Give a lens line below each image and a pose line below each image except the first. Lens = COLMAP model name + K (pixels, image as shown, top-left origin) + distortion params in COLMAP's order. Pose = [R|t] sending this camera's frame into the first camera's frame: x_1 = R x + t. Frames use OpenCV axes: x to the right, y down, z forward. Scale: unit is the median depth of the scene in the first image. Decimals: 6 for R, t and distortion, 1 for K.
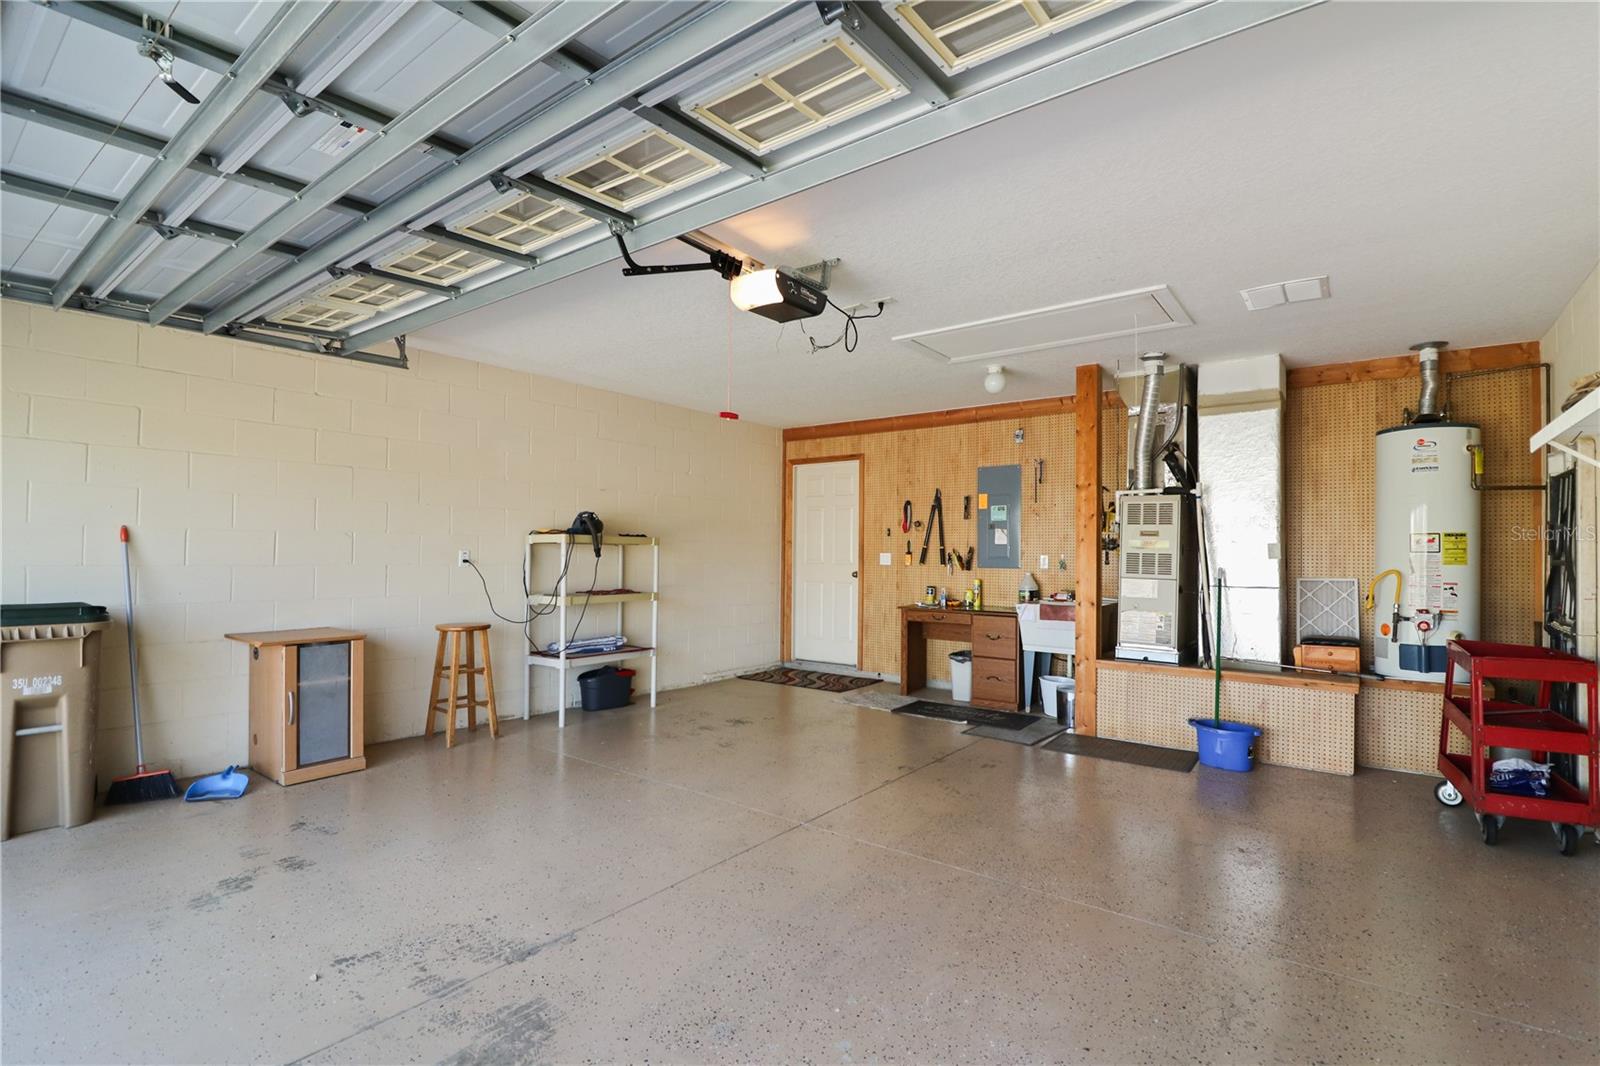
lens RADIAL K [[748.2, 0, 794.5], [0, 748.2, 529.5], [0, 0, 1]] dist [-0.006158, -0.000823]
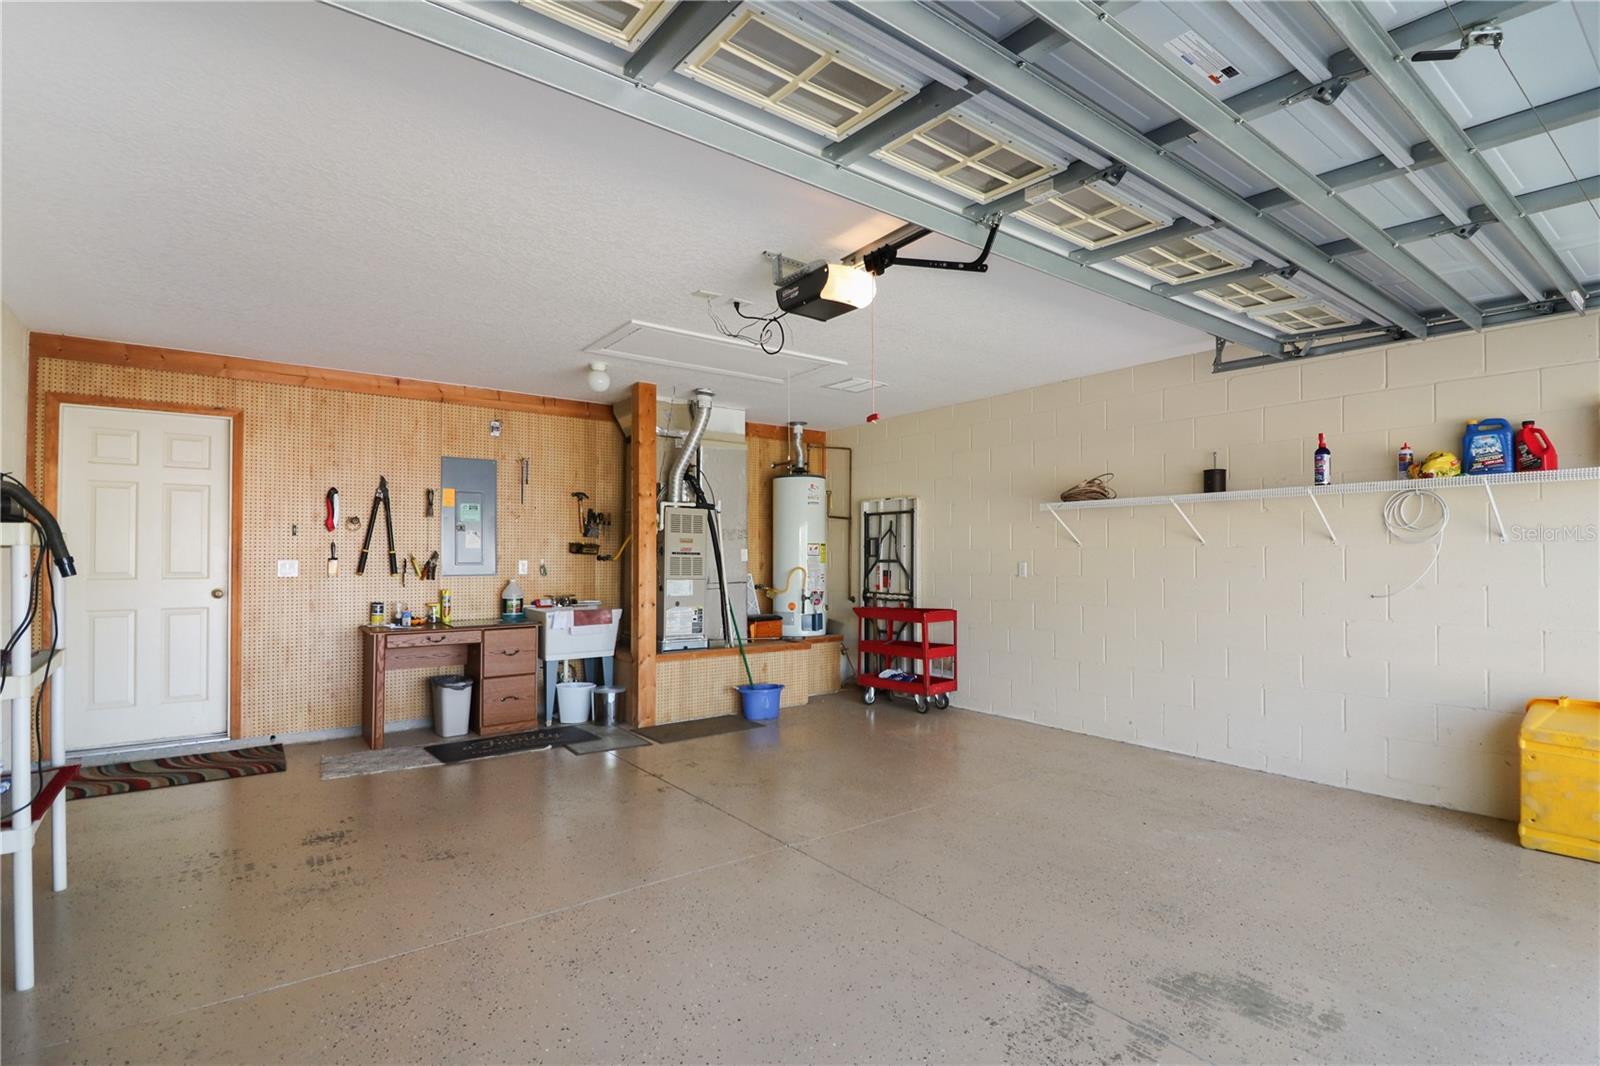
lens RADIAL K [[772.5, 0, 812.3], [0, 772.5, 539.3], [0, 0, 1]] dist [-0.002191, -0.007110]
pose [[0.251592, 0.012284, 0.967755, -0.570003], [-0.026355, 0.999636, -0.005837, 0.004702], [-0.967475, -0.024037, 0.251824, 0.445220]]
